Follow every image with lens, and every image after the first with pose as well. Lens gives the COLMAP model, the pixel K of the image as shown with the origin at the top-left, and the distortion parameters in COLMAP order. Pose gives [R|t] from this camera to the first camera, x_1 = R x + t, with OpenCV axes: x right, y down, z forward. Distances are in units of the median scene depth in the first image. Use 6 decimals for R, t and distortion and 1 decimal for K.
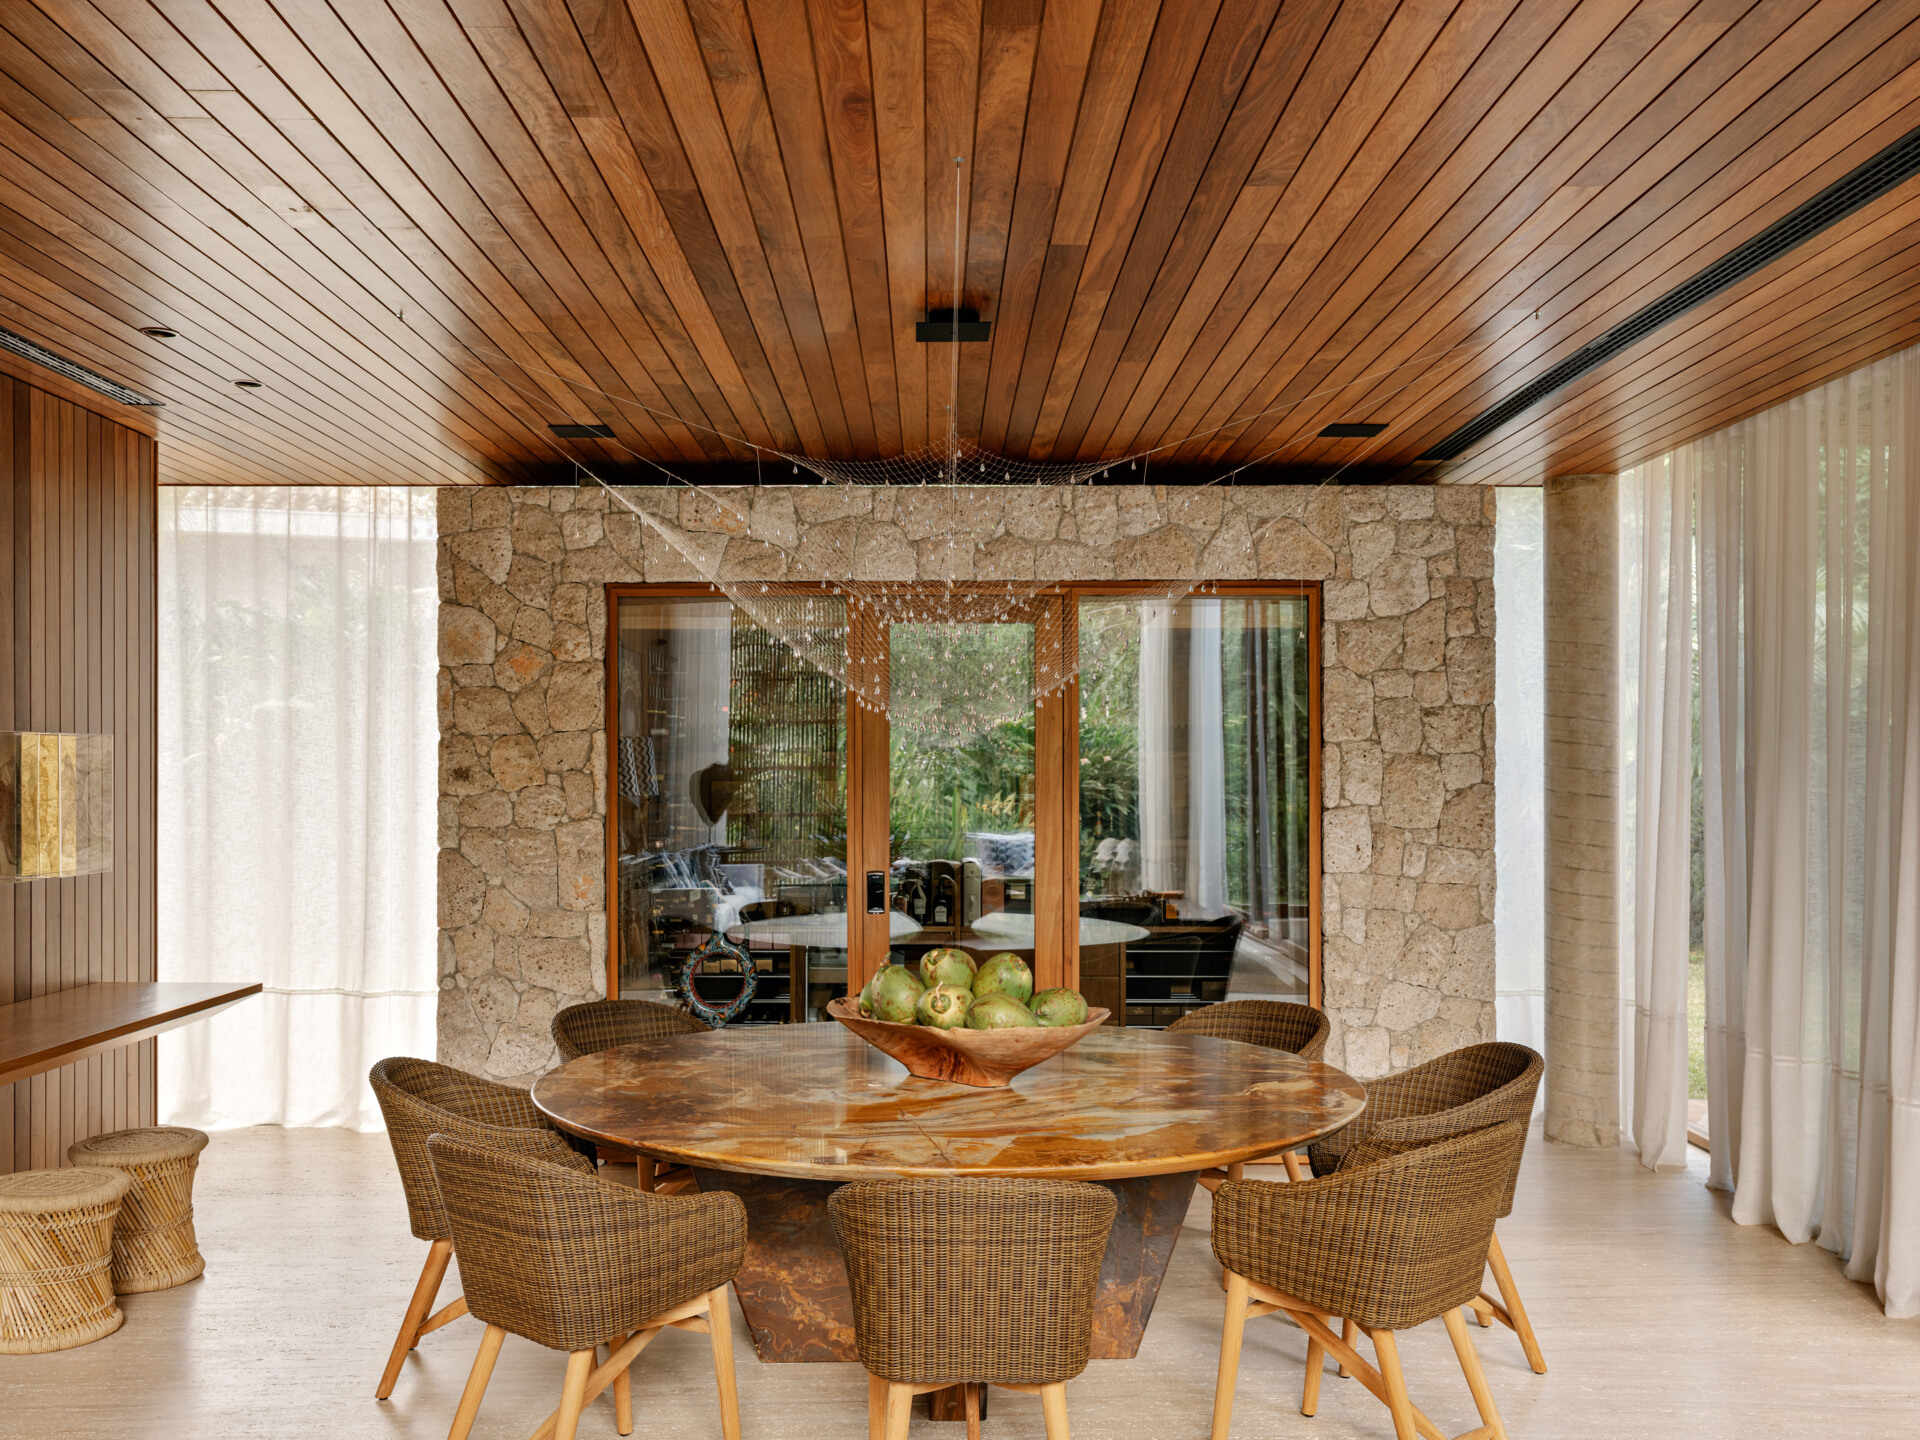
lens RADIAL K [[1765.0, 0, 950.5], [0, 1765.0, 809.9], [0, 0, 1]] dist [-0.011677, 0.005248]
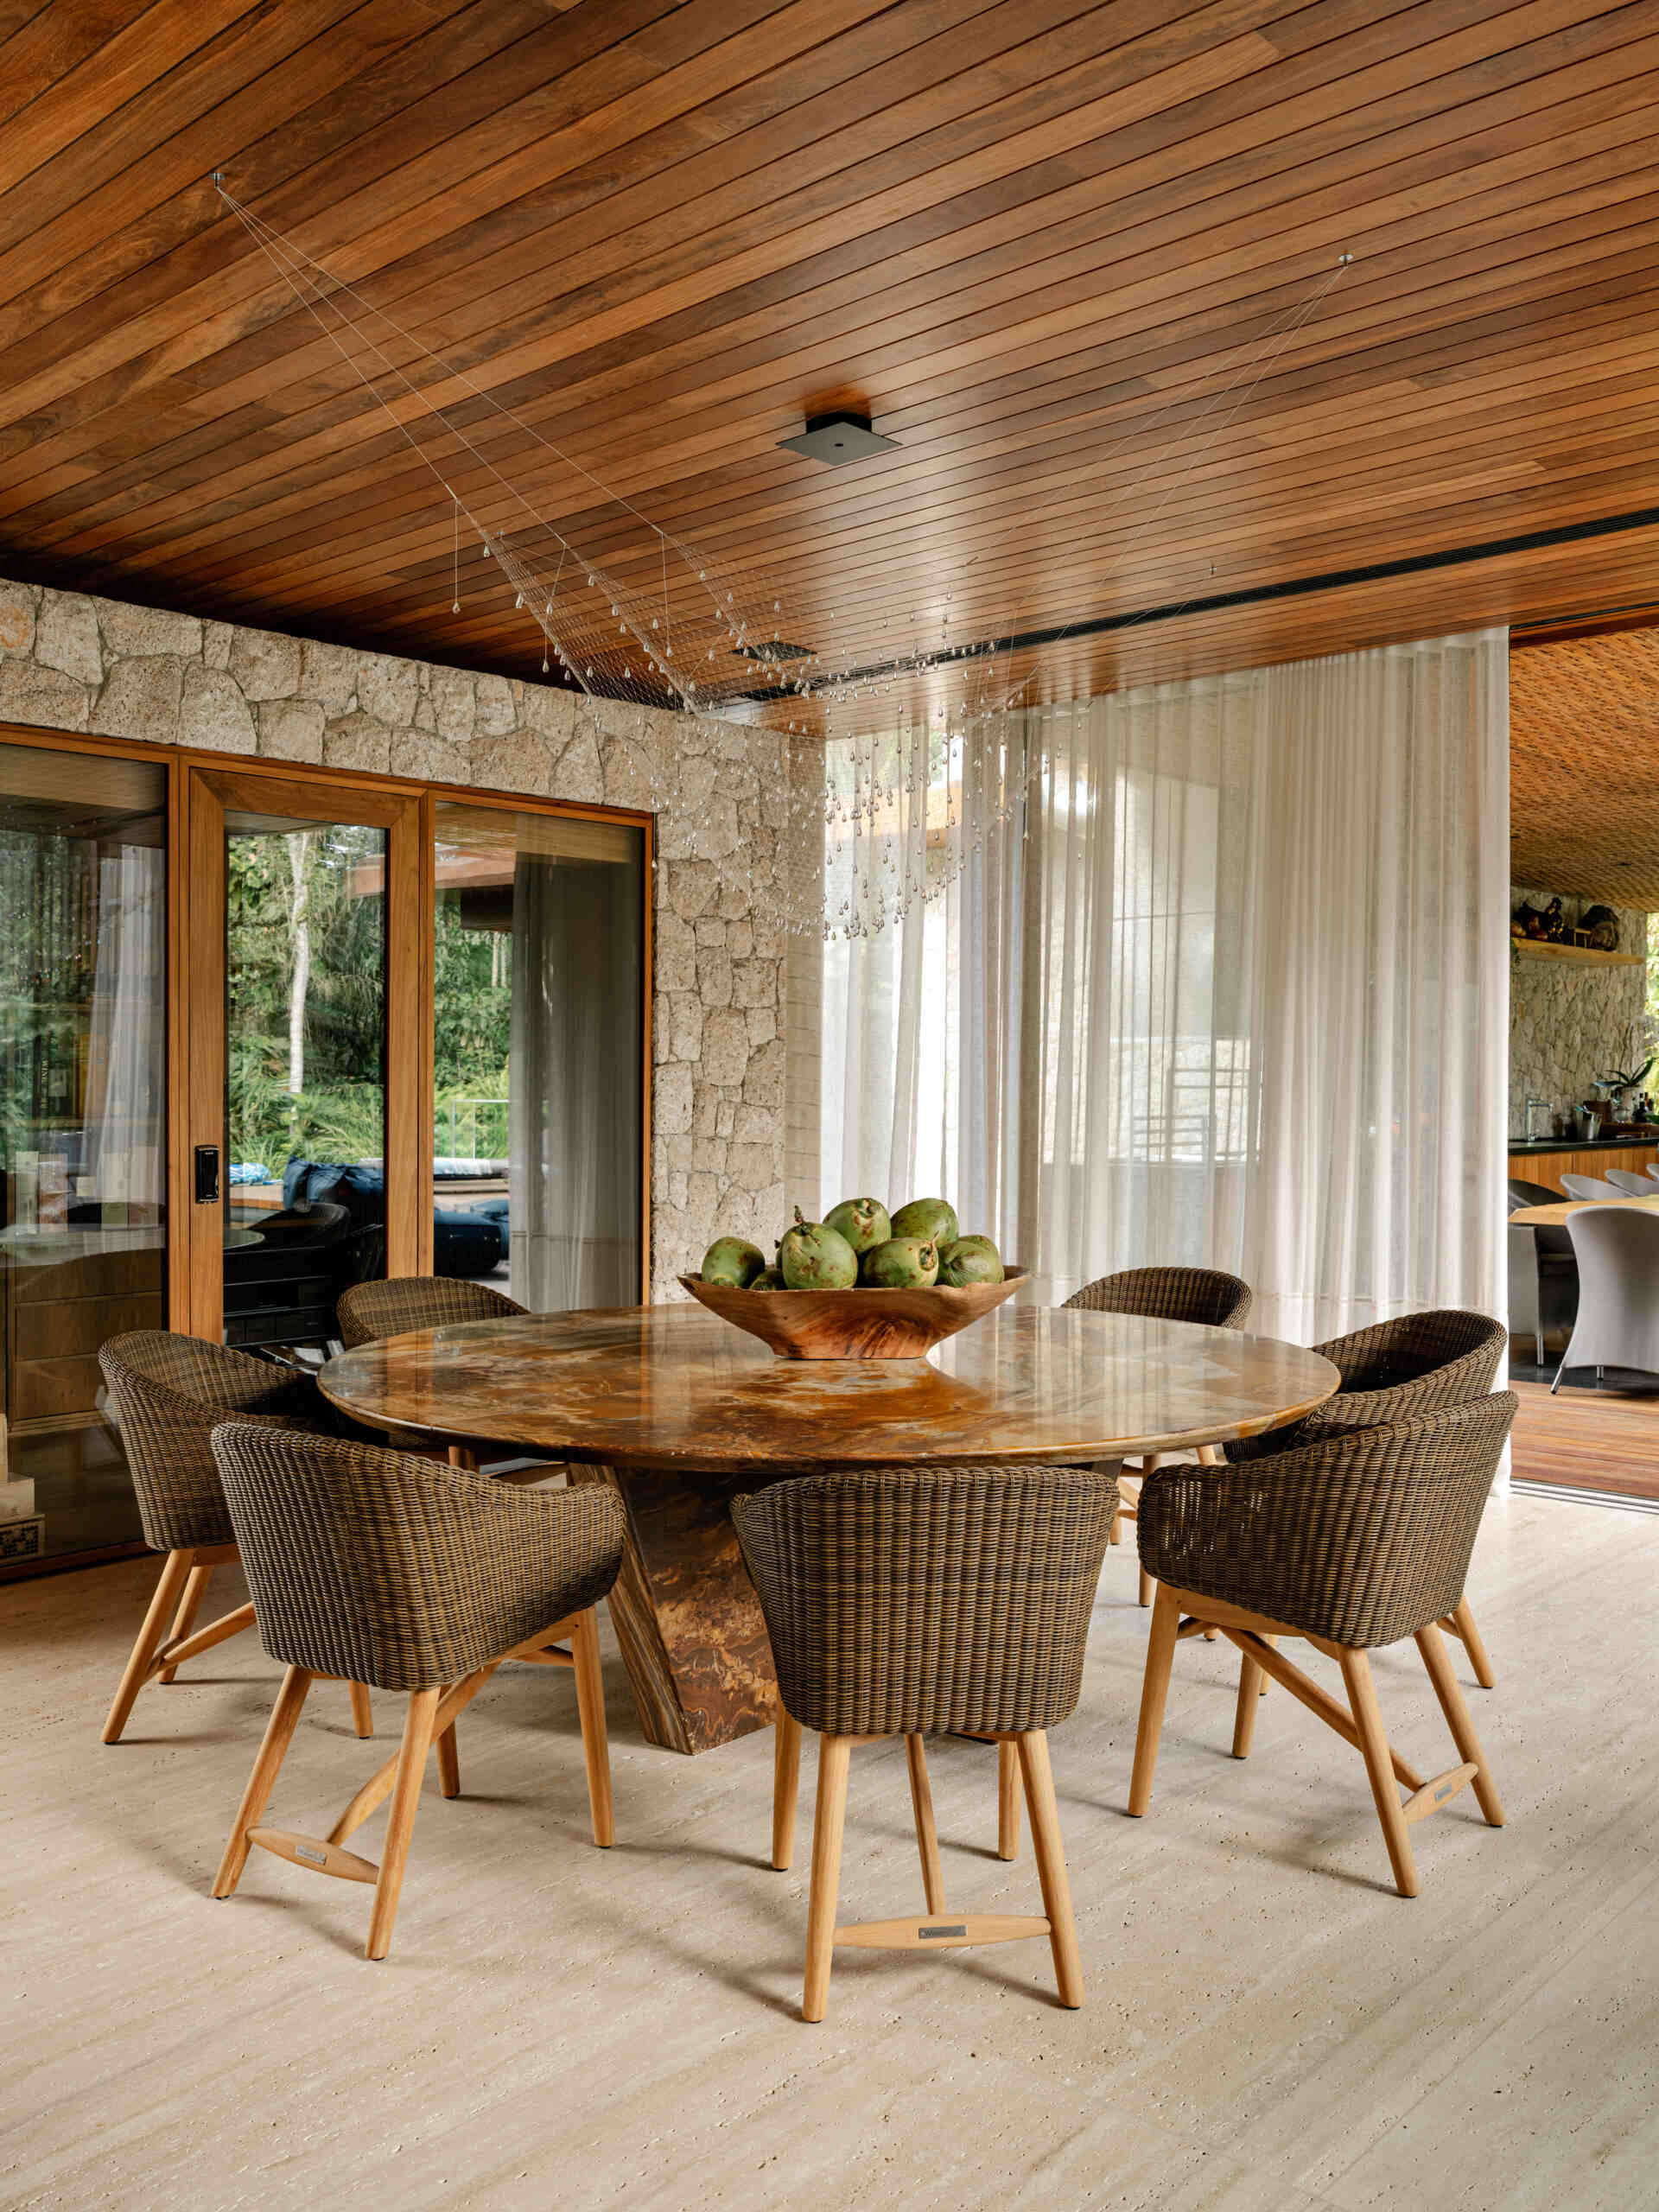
lens RADIAL K [[1837.7, 0, 833.5], [0, 1837.7, 1182.5], [0, 0, 1]] dist [-0.010516, 0.006347]
pose [[0.674938, -0.040702, 0.736751, -0.435392], [0.017504, 0.999080, 0.039158, 0.025066], [-0.737666, -0.013533, 0.675030, 0.289465]]
